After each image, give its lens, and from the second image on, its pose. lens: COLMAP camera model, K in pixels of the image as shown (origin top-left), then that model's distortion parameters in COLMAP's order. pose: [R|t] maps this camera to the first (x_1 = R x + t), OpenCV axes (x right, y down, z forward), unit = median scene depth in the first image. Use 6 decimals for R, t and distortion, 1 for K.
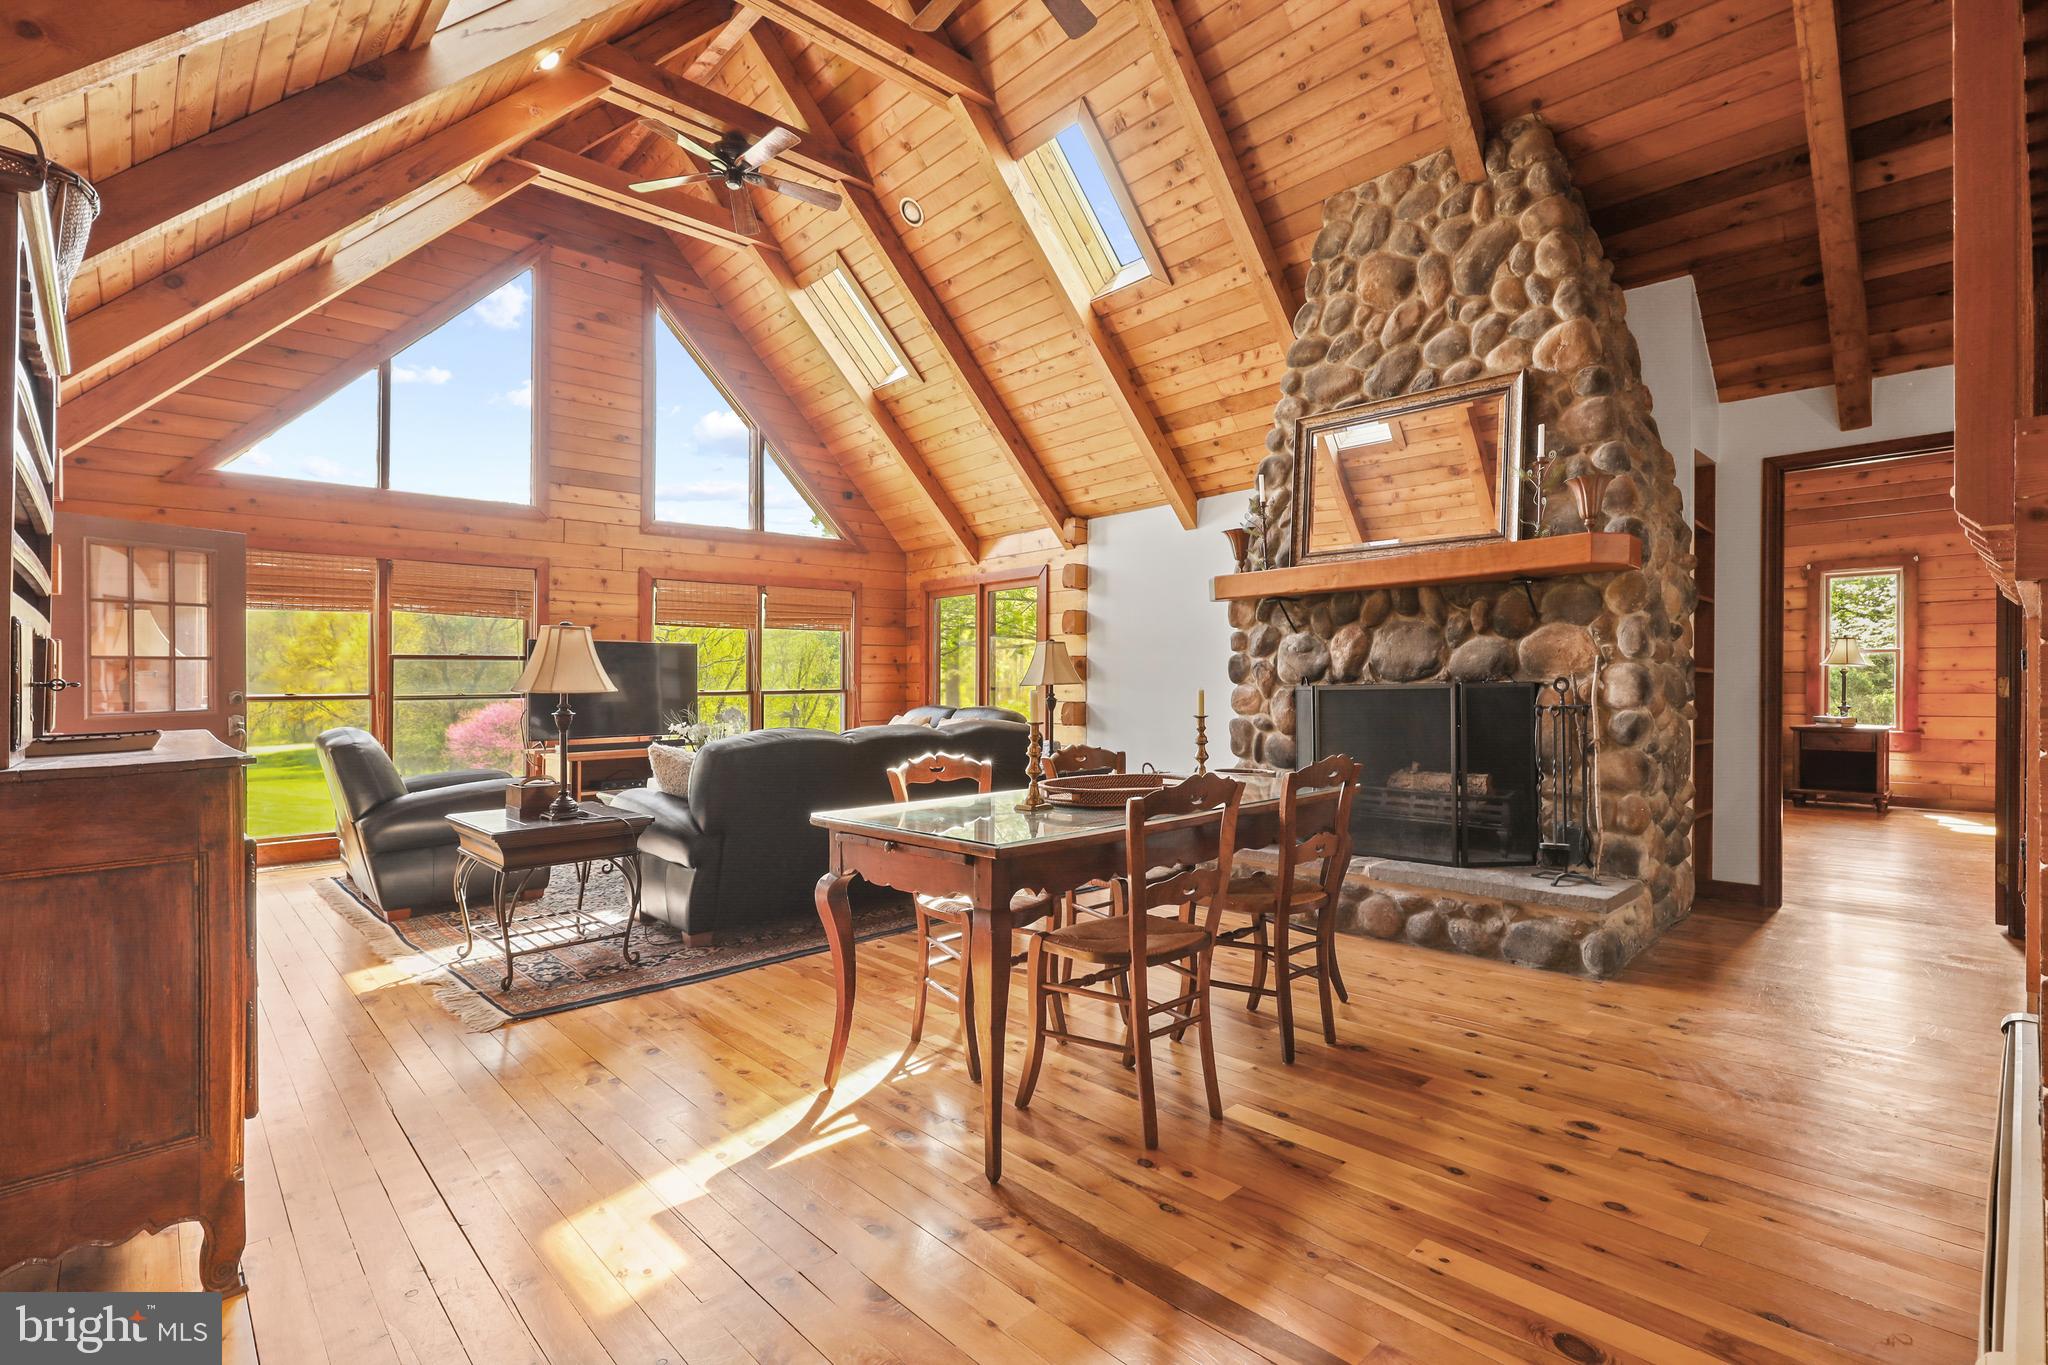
lens RADIAL K [[948.2, 0, 1042.5], [0, 948.2, 669.3], [0, 0, 1]] dist [-0.004250, -0.000926]
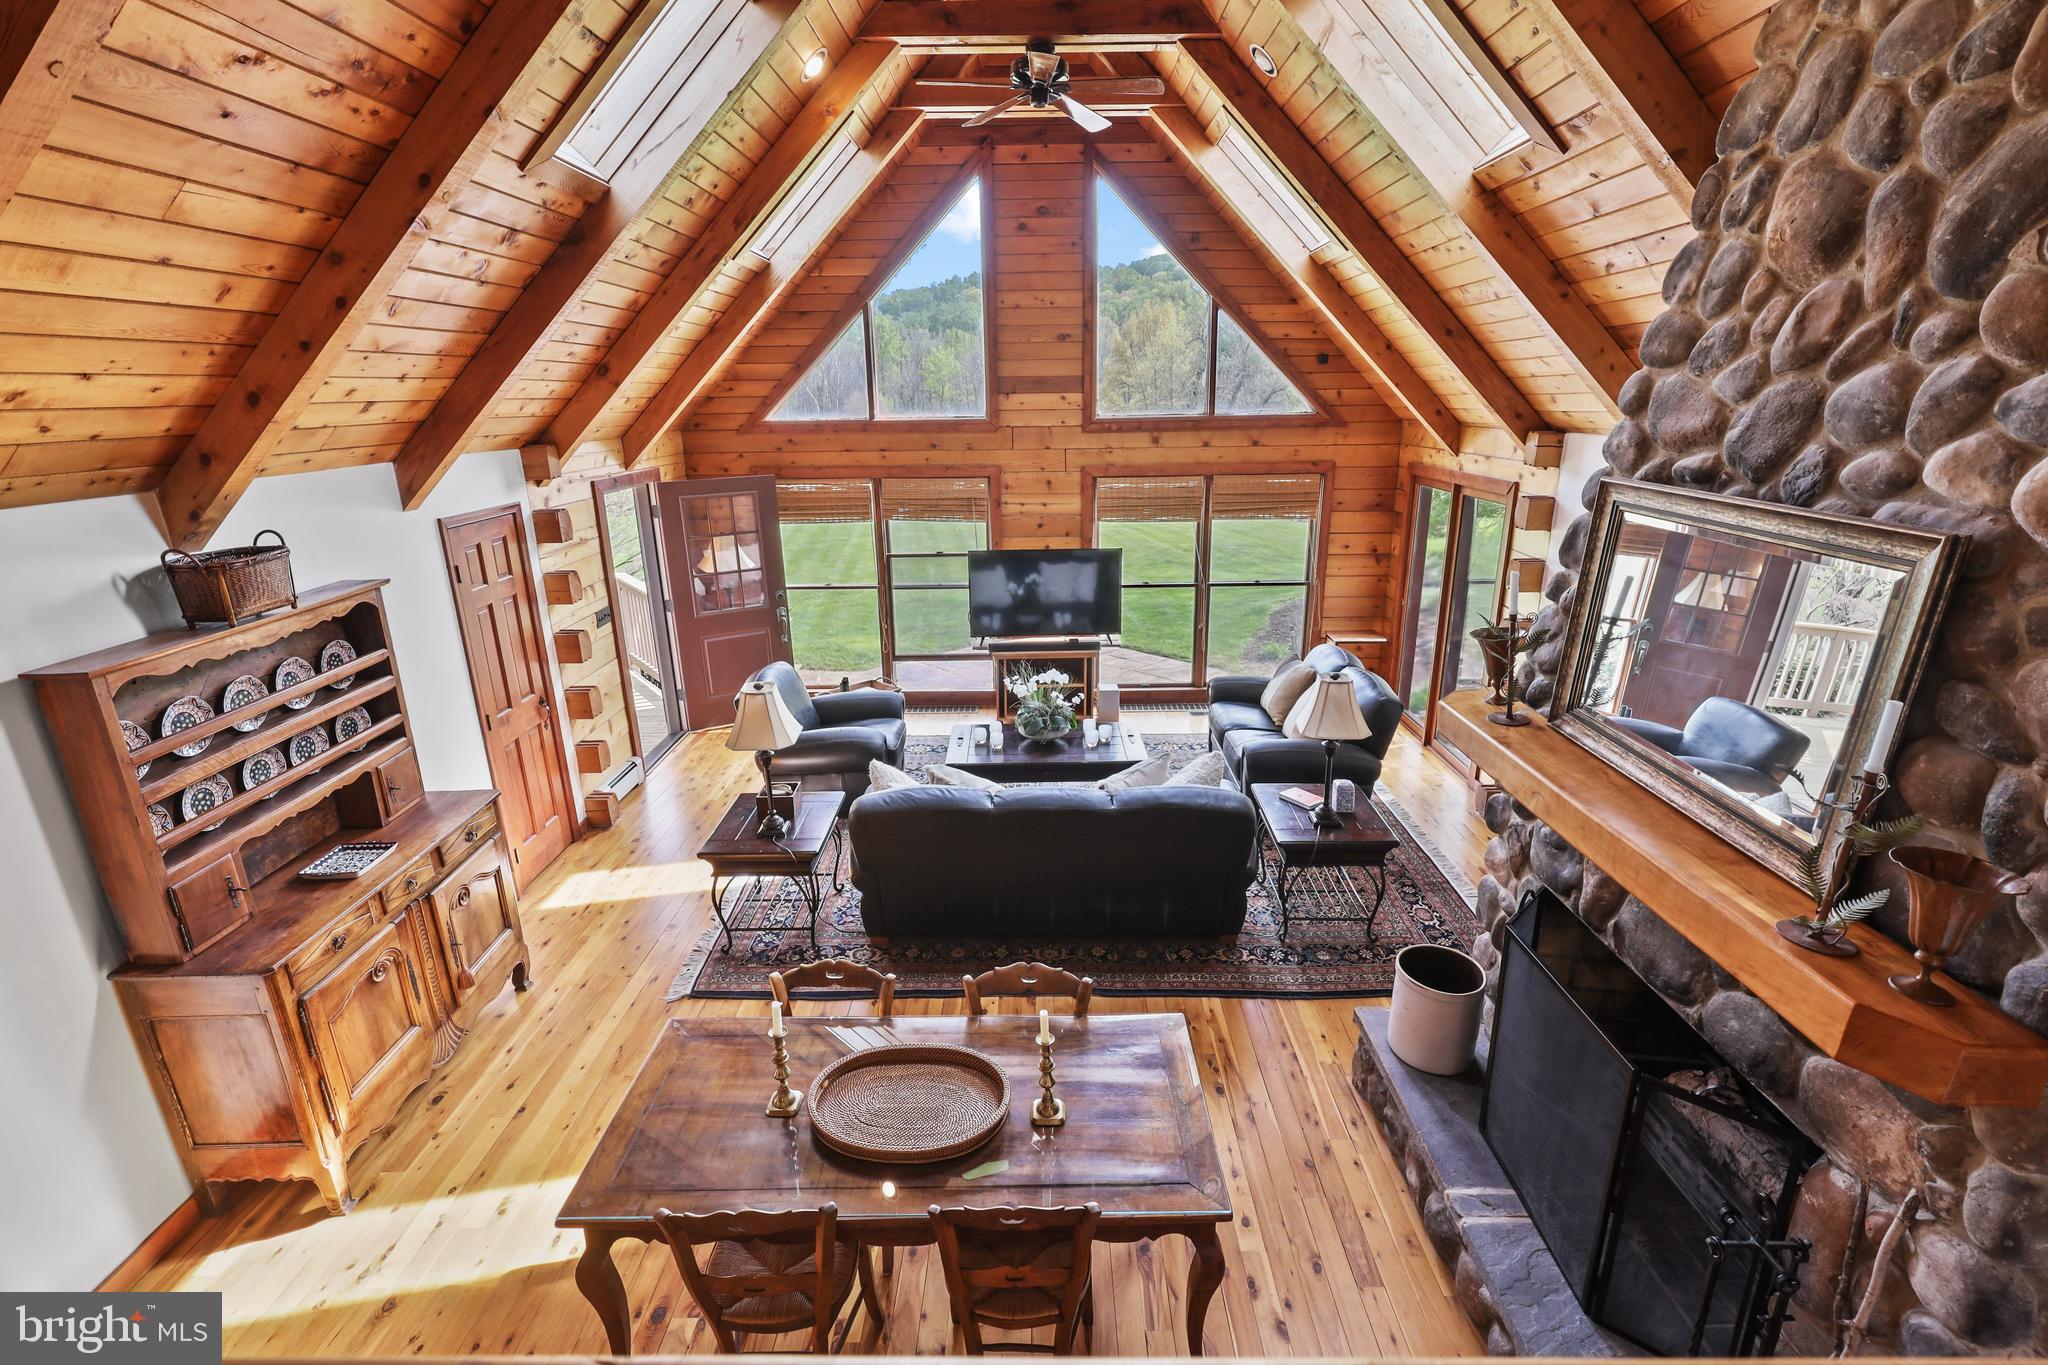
lens RADIAL K [[948.2, 0, 1026.7], [0, 948.2, 668.0], [0, 0, 1]] dist [-0.004250, -0.000926]
pose [[0.712606, 0.198940, -0.672768, 0.298382], [0.016375, 0.953975, 0.299439, -0.231247], [0.701374, -0.224398, 0.676550, 0.236141]]
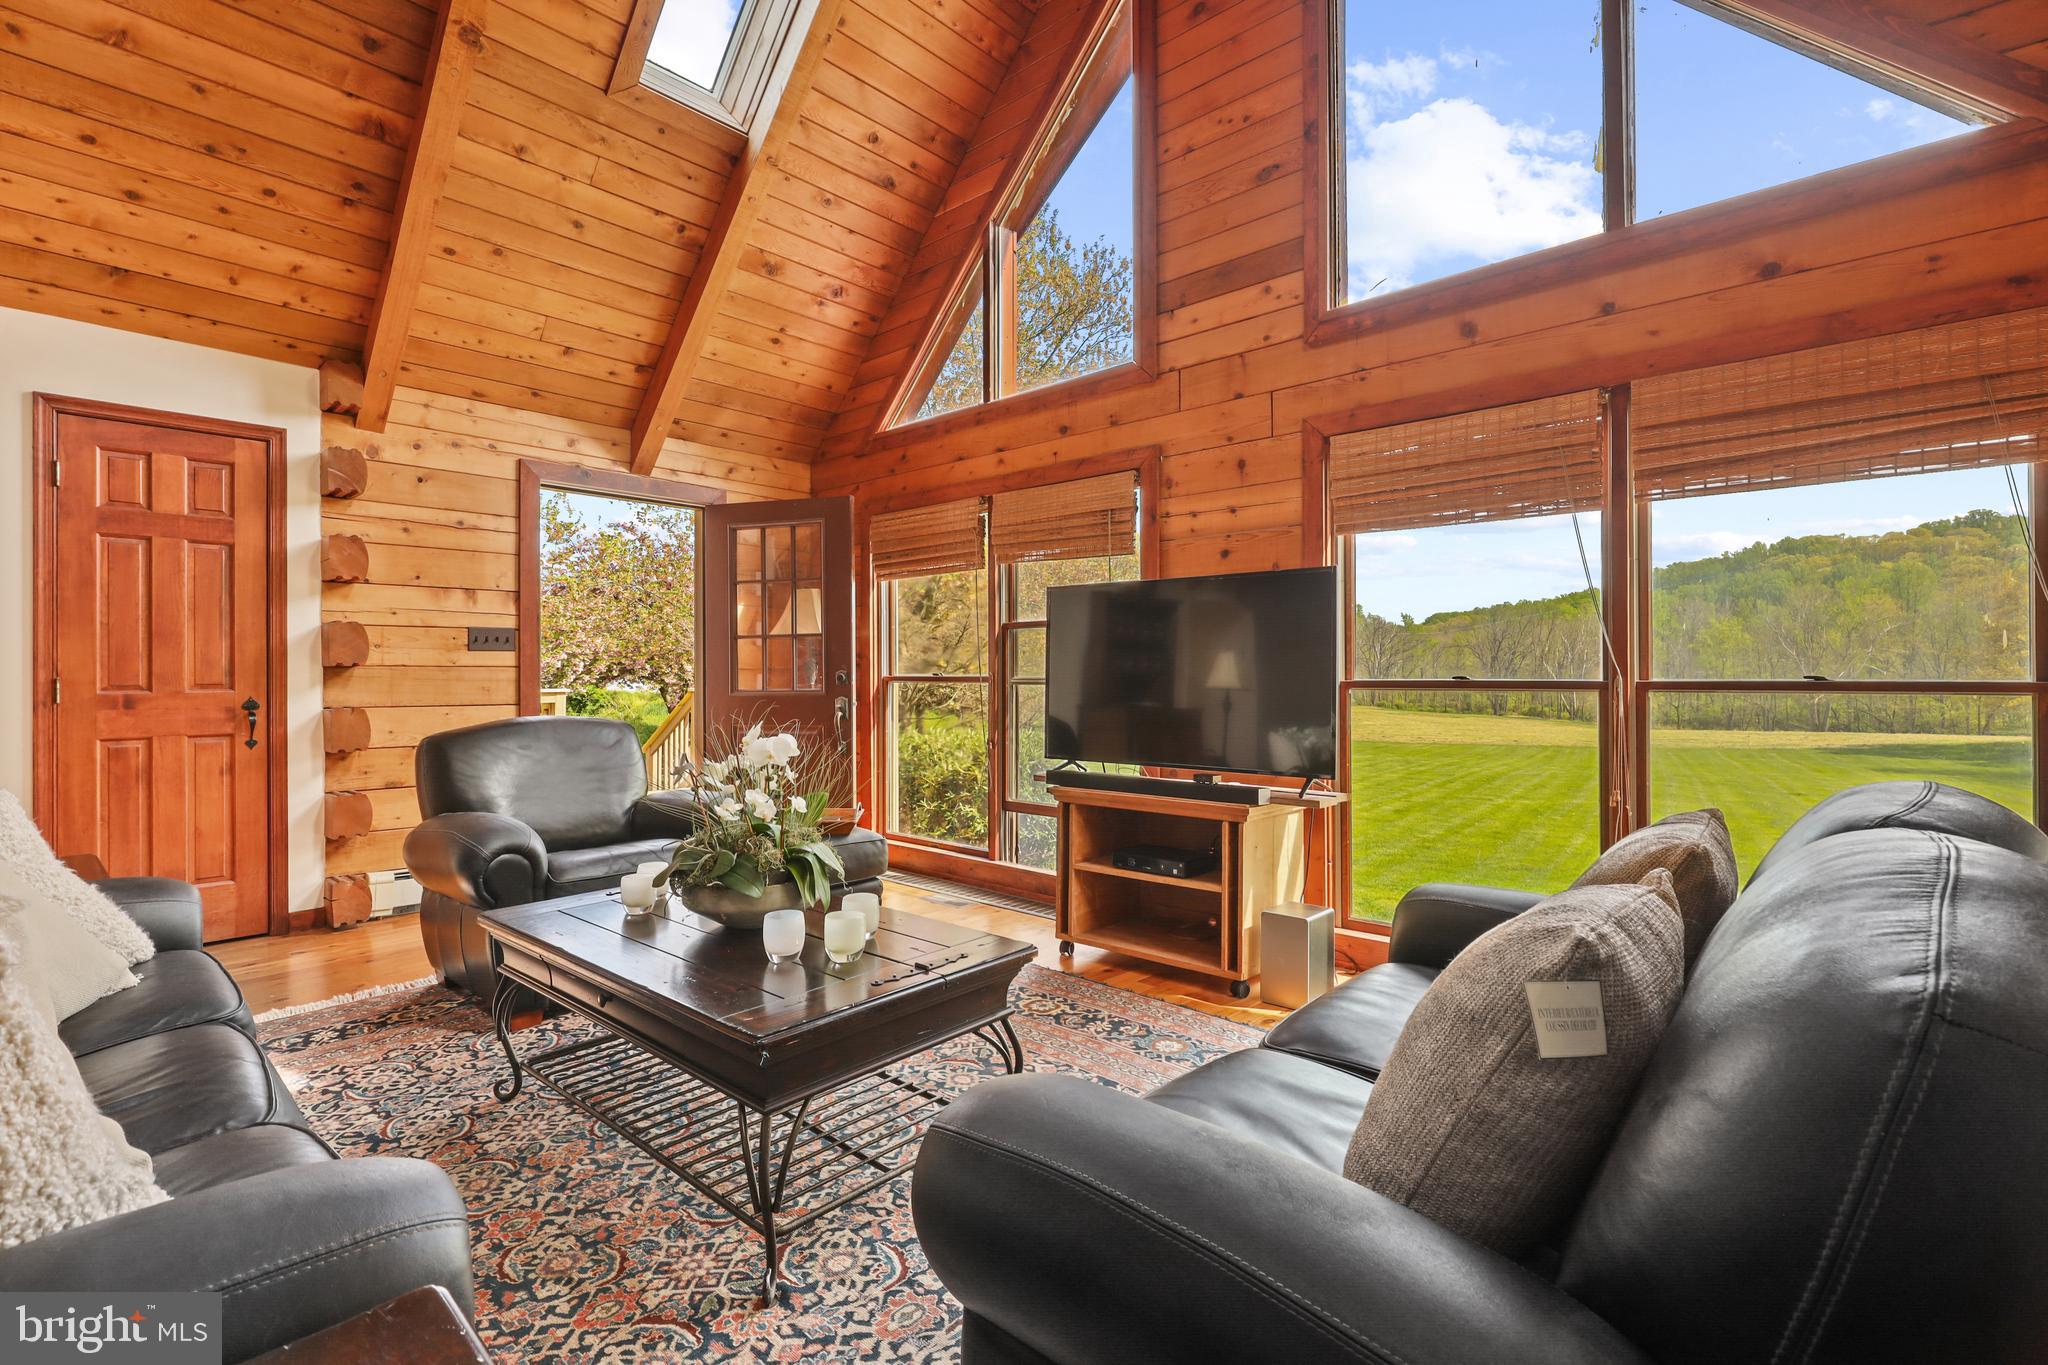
lens RADIAL K [[948.2, 0, 1020.7], [0, 948.2, 669.6], [0, 0, 1]] dist [-0.004250, -0.000926]
pose [[0.061646, 0.007706, -0.998068, 0.052035], [0.015290, 0.999846, 0.008664, 0.013951], [0.997981, -0.015795, 0.061518, 0.917288]]
